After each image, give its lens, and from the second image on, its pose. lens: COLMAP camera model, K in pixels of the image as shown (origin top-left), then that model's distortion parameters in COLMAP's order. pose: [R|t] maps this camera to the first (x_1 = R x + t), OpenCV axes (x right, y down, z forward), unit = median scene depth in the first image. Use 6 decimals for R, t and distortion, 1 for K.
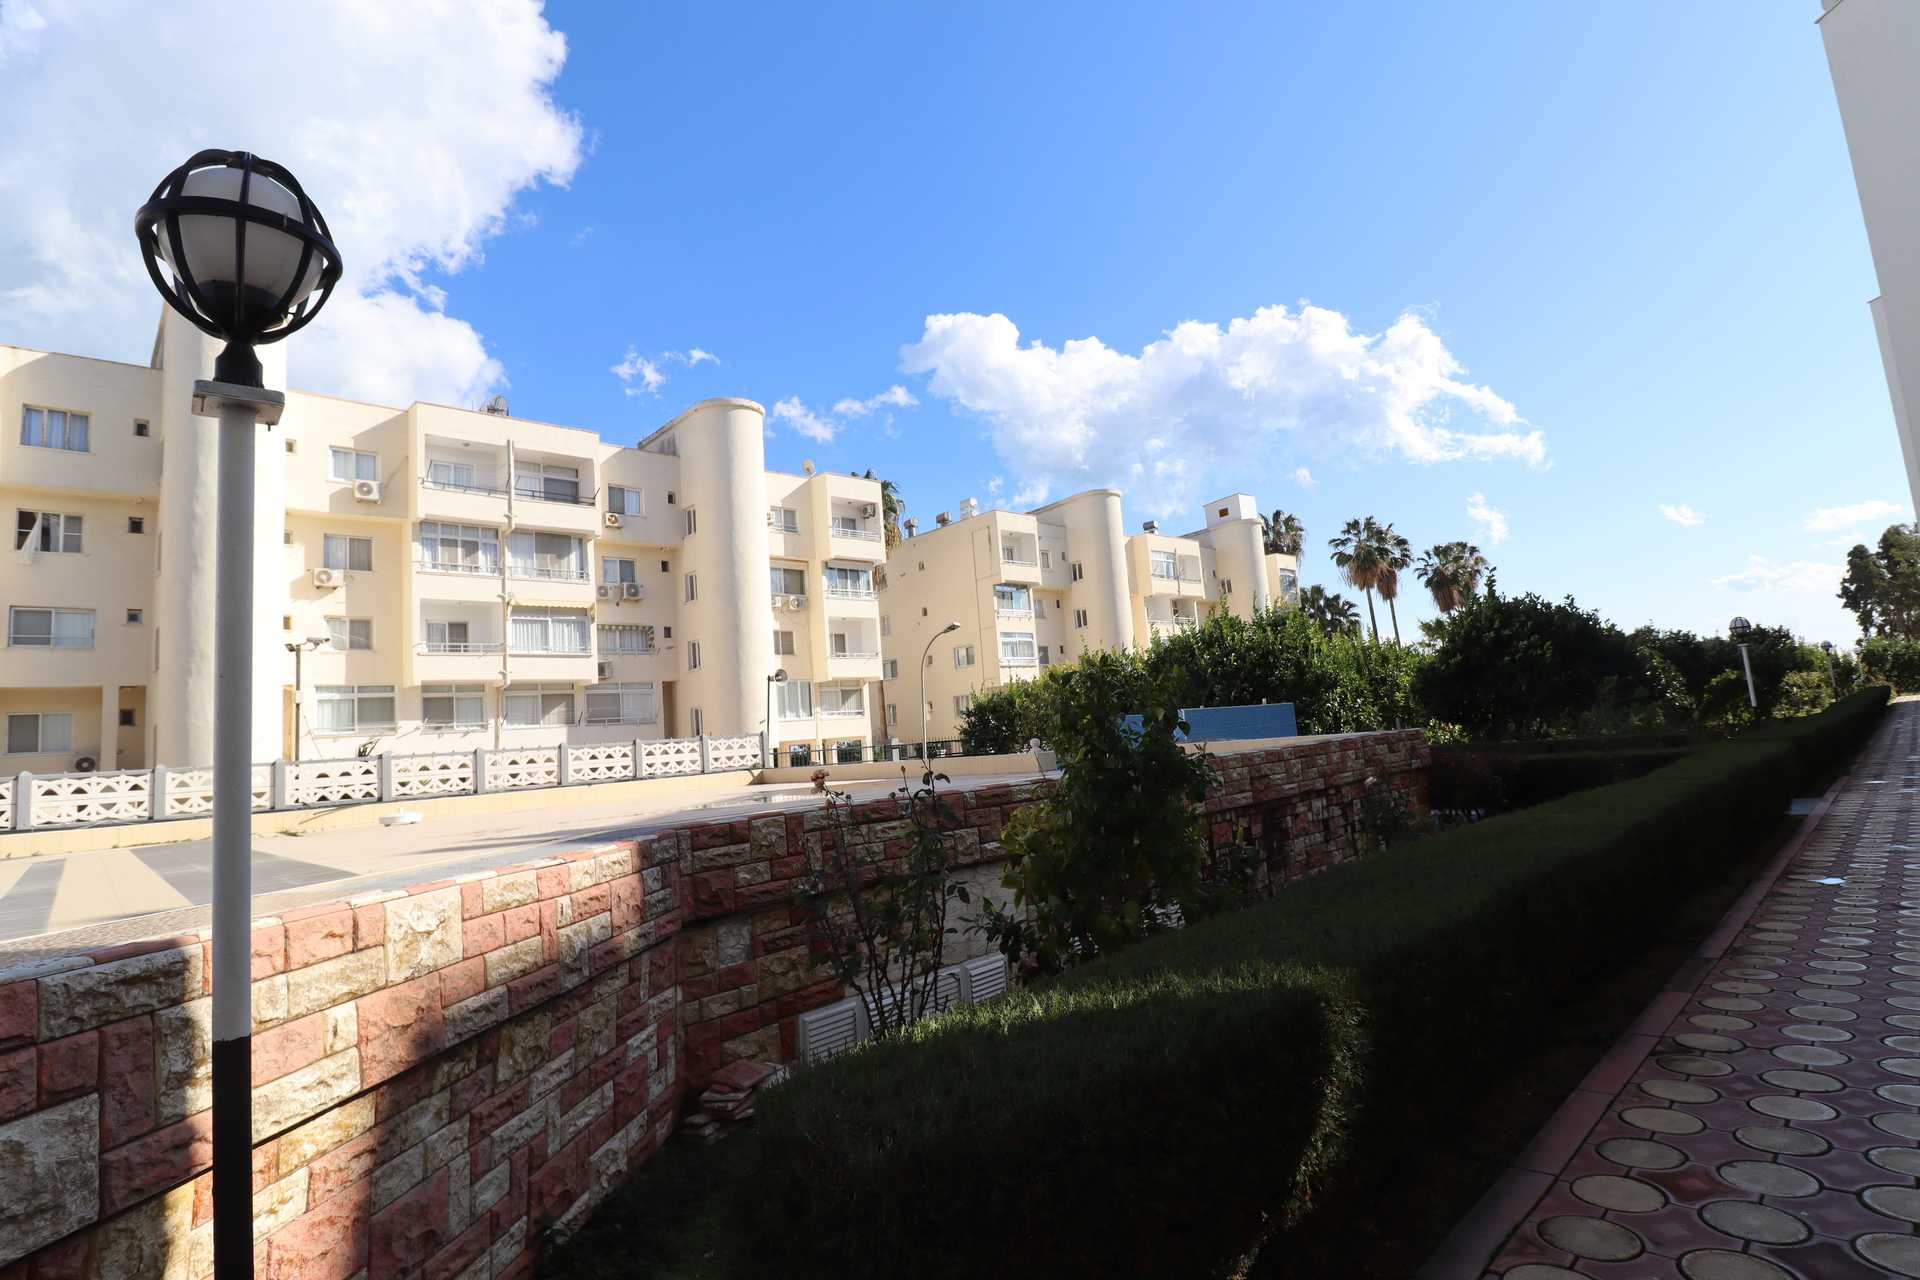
lens RADIAL K [[940.0, 0, 945.5], [0, 940.0, 632.8], [0, 0, 1]] dist [-0.015695, -0.005408]
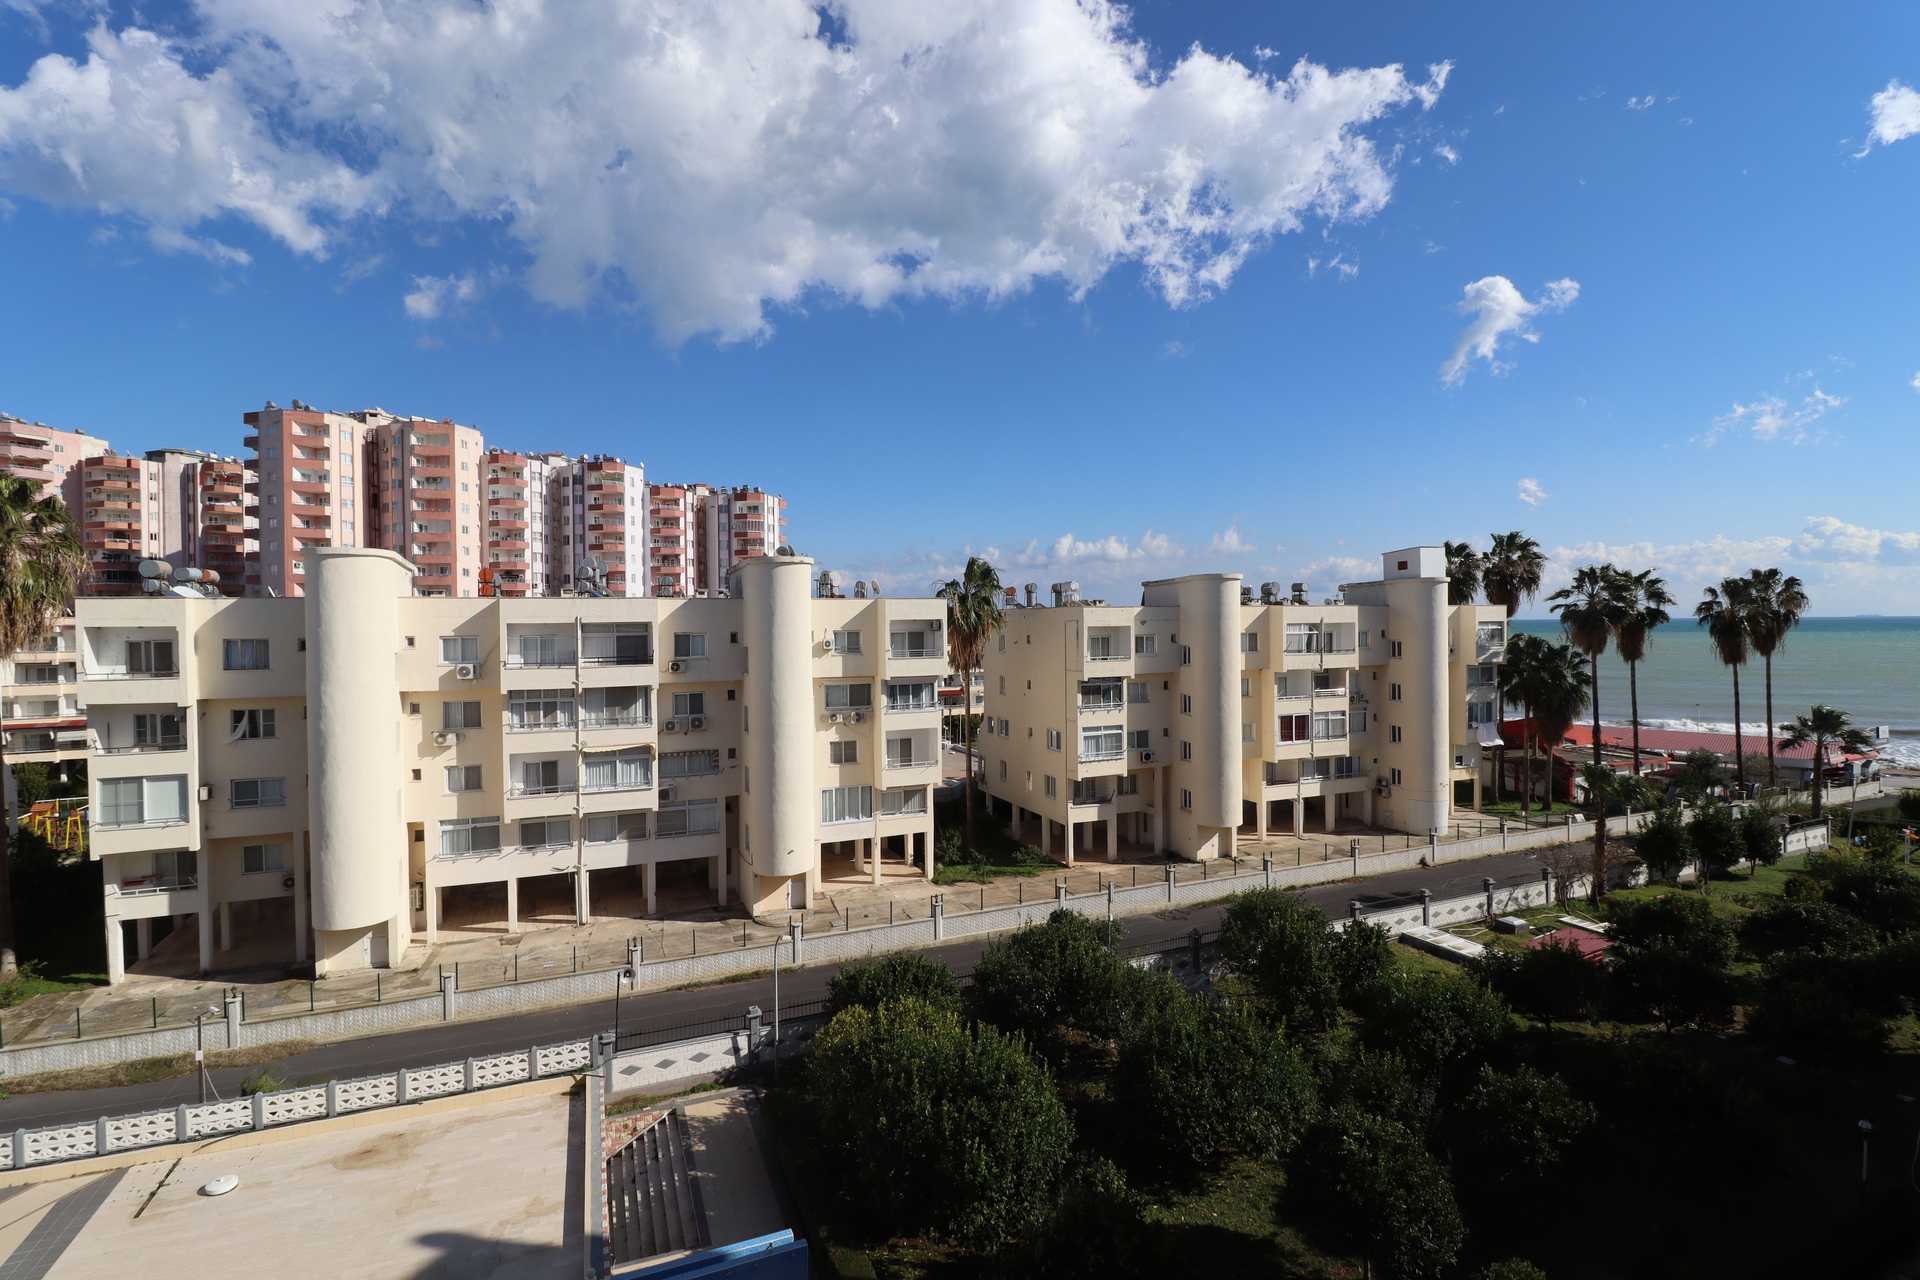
lens RADIAL K [[880.5, 0, 960.2], [0, 880.5, 631.1], [0, 0, 1]] dist [-0.008161, -0.007329]
pose [[0.936652, 0.076822, -0.341732, 0.357905], [-0.021182, 0.986289, 0.163662, -0.364304], [0.349619, -0.146056, 0.925437, 0.123784]]
